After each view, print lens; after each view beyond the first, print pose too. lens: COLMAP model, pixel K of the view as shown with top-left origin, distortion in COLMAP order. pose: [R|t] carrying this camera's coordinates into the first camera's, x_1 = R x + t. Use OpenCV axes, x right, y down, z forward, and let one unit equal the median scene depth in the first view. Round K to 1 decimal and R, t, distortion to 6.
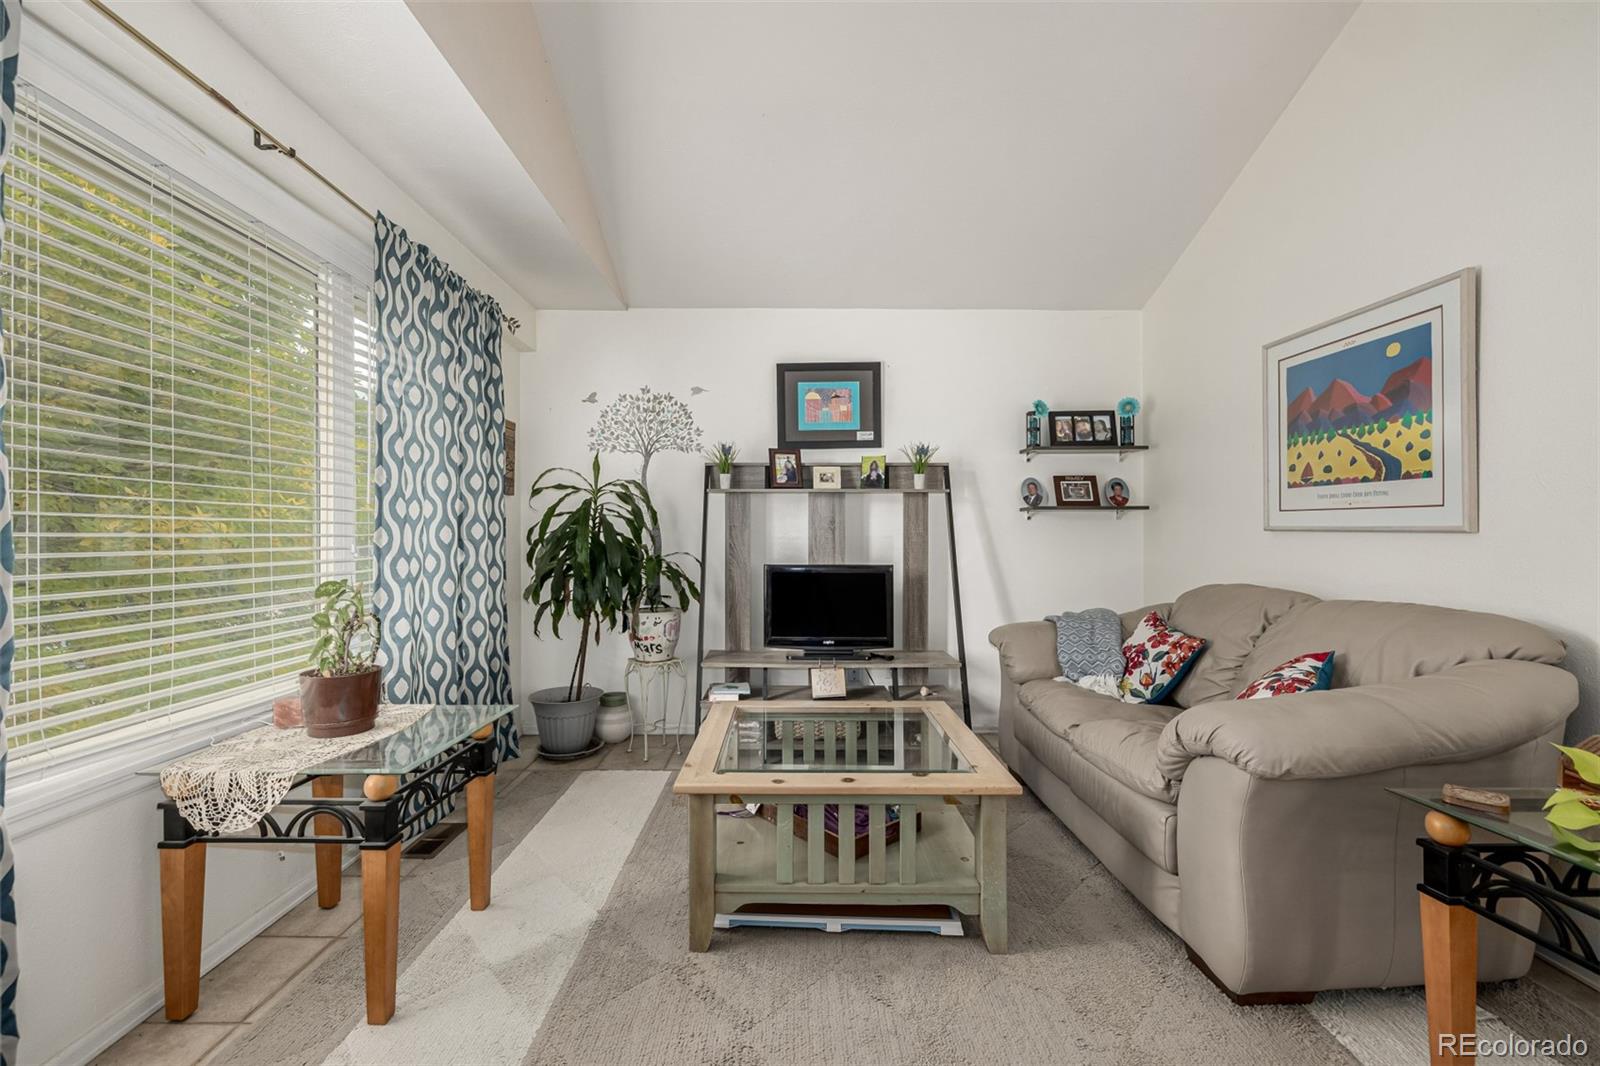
lens RADIAL K [[679.0, 0, 793.4], [0, 679.0, 531.9], [0, 0, 1]] dist [0.000055, -0.000069]
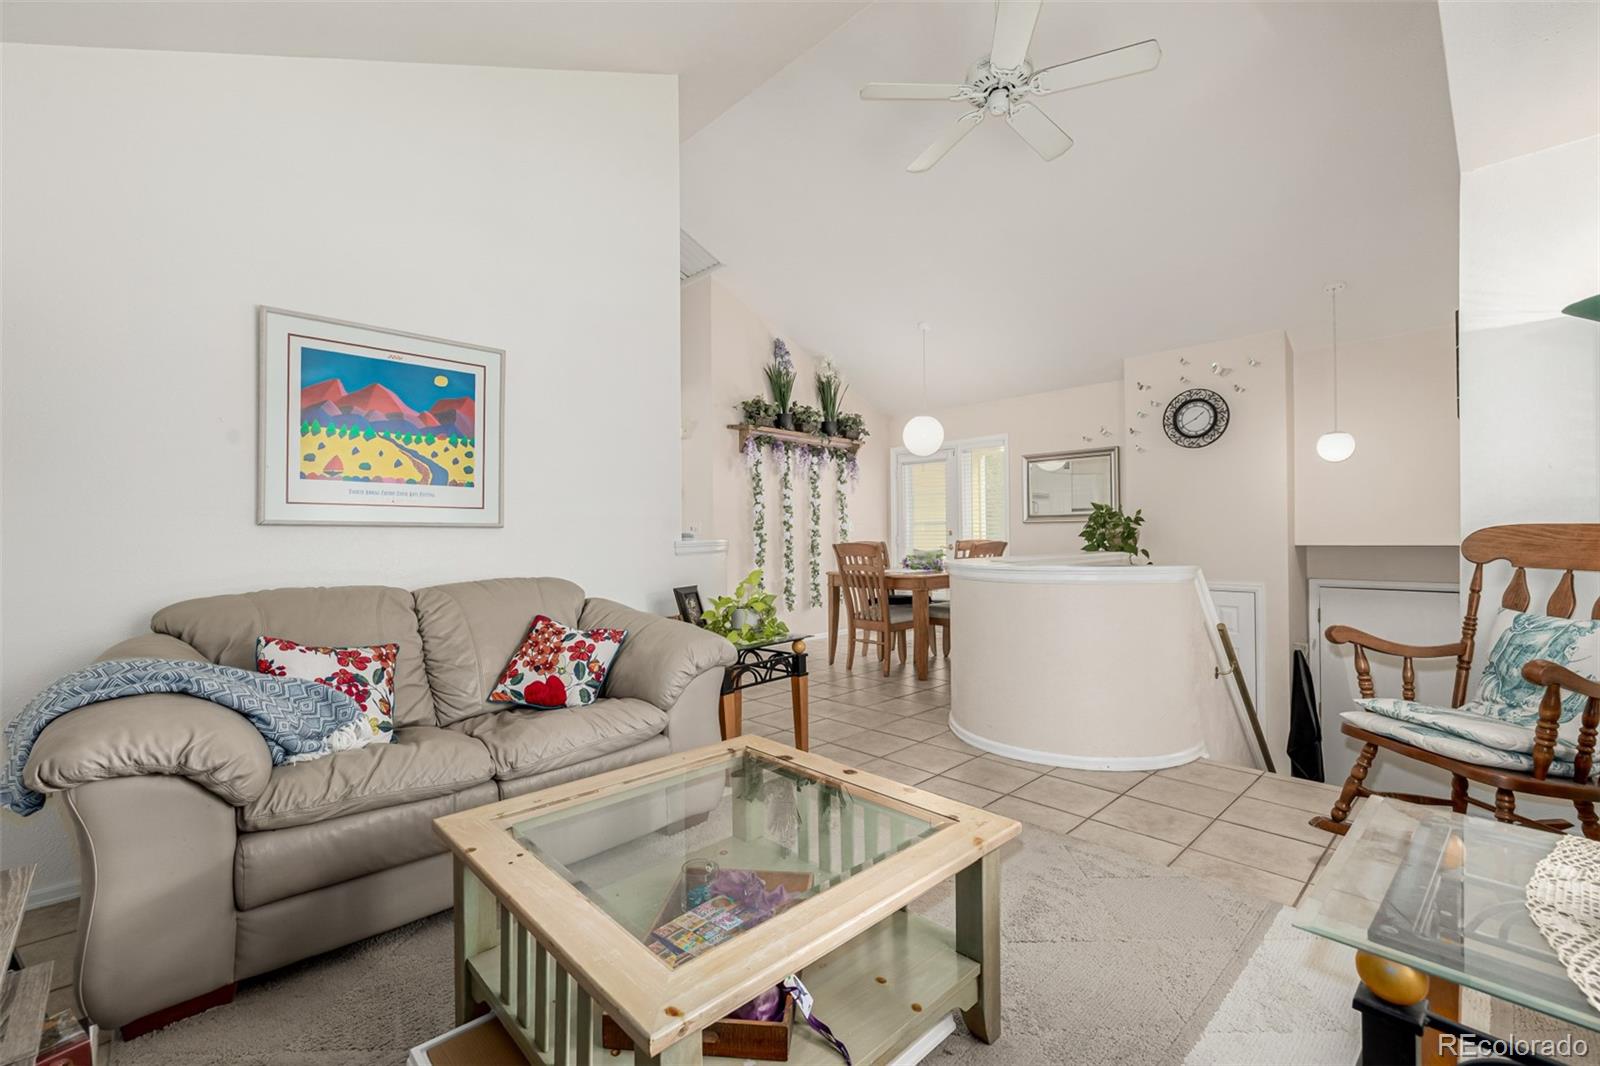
lens RADIAL K [[679.0, 0, 777.4], [0, 679.0, 534.8], [0, 0, 1]] dist [0.000055, -0.000069]
pose [[-0.675307, 0.004568, 0.737523, -0.429907], [0.006154, 0.999981, -0.000559, 0.018006], [-0.737511, 0.004161, -0.675322, 1.310225]]
